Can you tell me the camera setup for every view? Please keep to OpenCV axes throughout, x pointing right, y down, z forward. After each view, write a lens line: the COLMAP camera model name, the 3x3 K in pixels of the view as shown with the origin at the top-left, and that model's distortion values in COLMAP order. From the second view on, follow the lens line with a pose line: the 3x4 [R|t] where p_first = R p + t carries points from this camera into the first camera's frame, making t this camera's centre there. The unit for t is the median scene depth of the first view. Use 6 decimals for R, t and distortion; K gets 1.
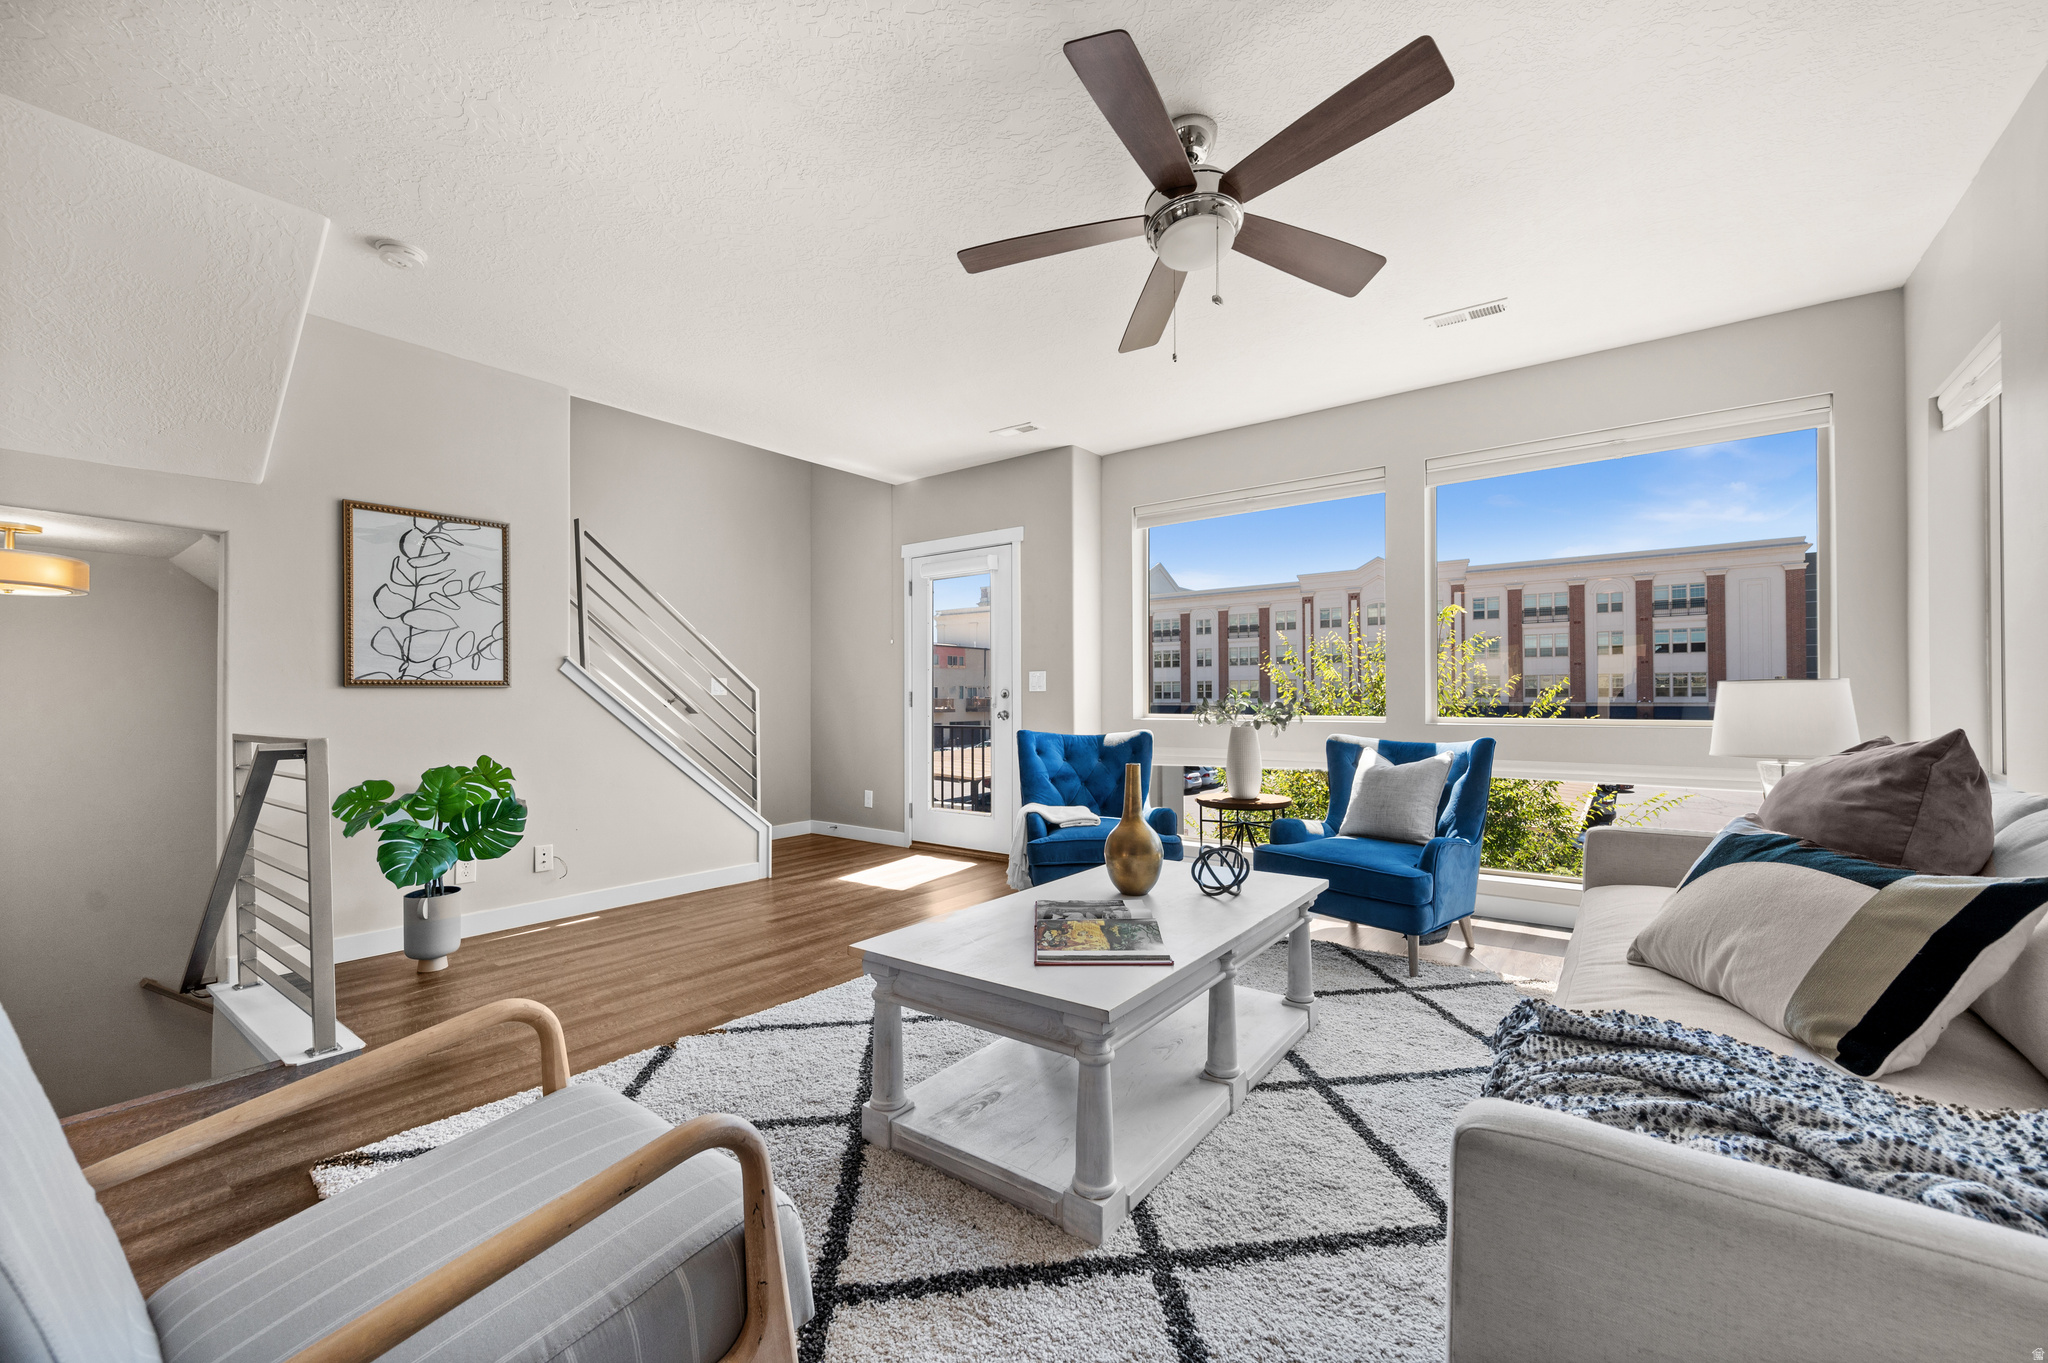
lens RADIAL K [[813.7, 0, 1038.8], [0, 813.7, 690.6], [0, 0, 1]] dist [-0.001670, 0.000301]
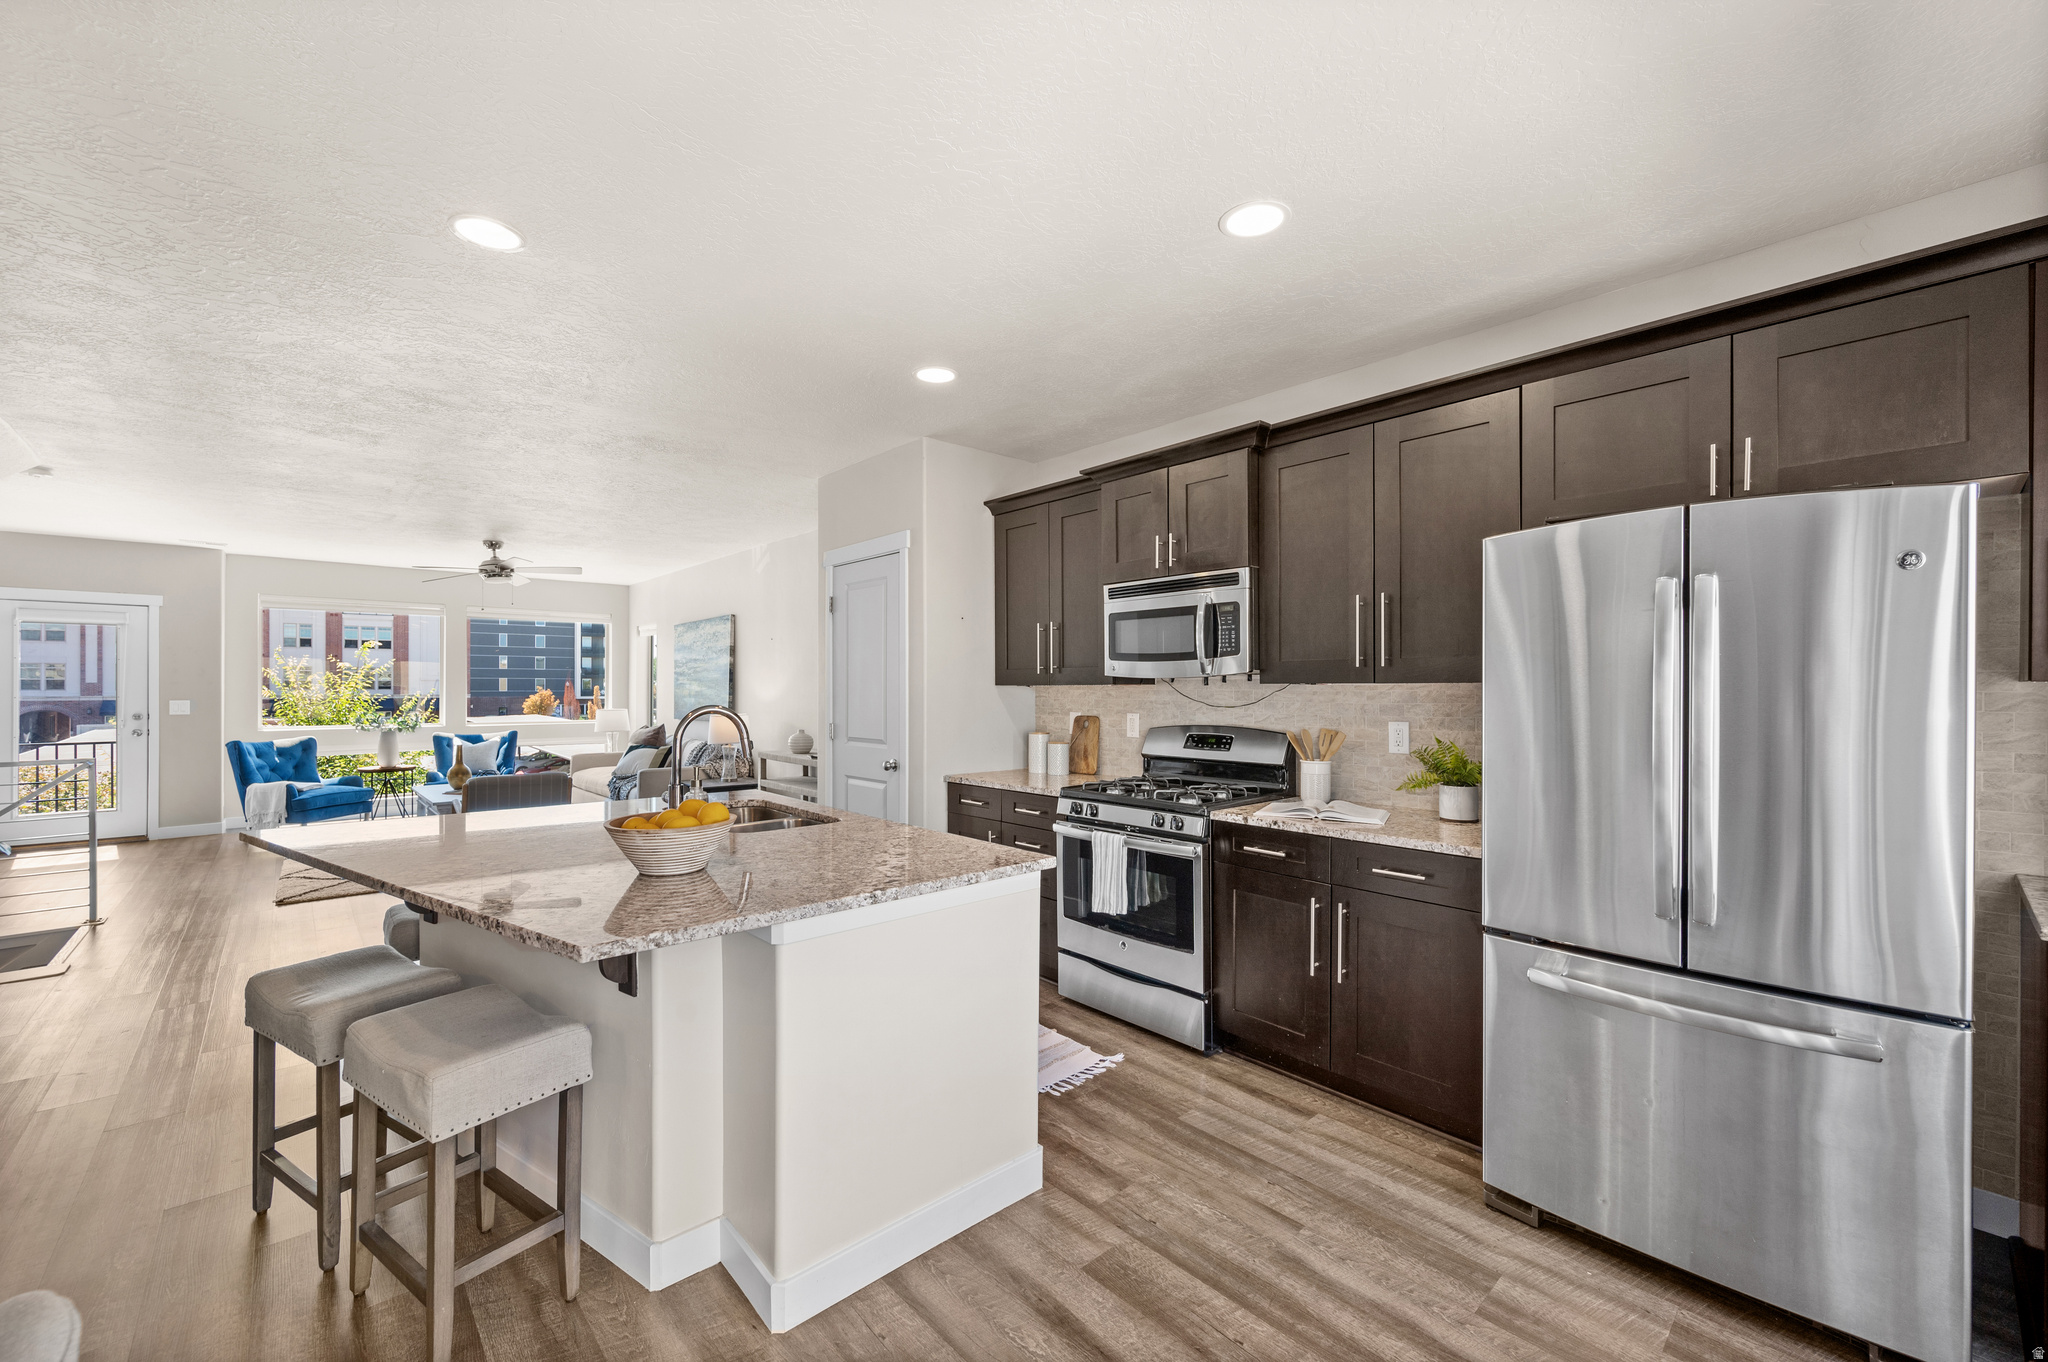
lens RADIAL K [[813.7, 0, 1014.5], [0, 813.7, 679.5], [0, 0, 1]] dist [-0.001670, 0.000301]
pose [[0.205615, 0.013246, 0.978543, -1.264220], [-0.012428, 0.999863, -0.010923, -0.072730], [-0.978554, -0.009915, 0.205752, -0.830131]]
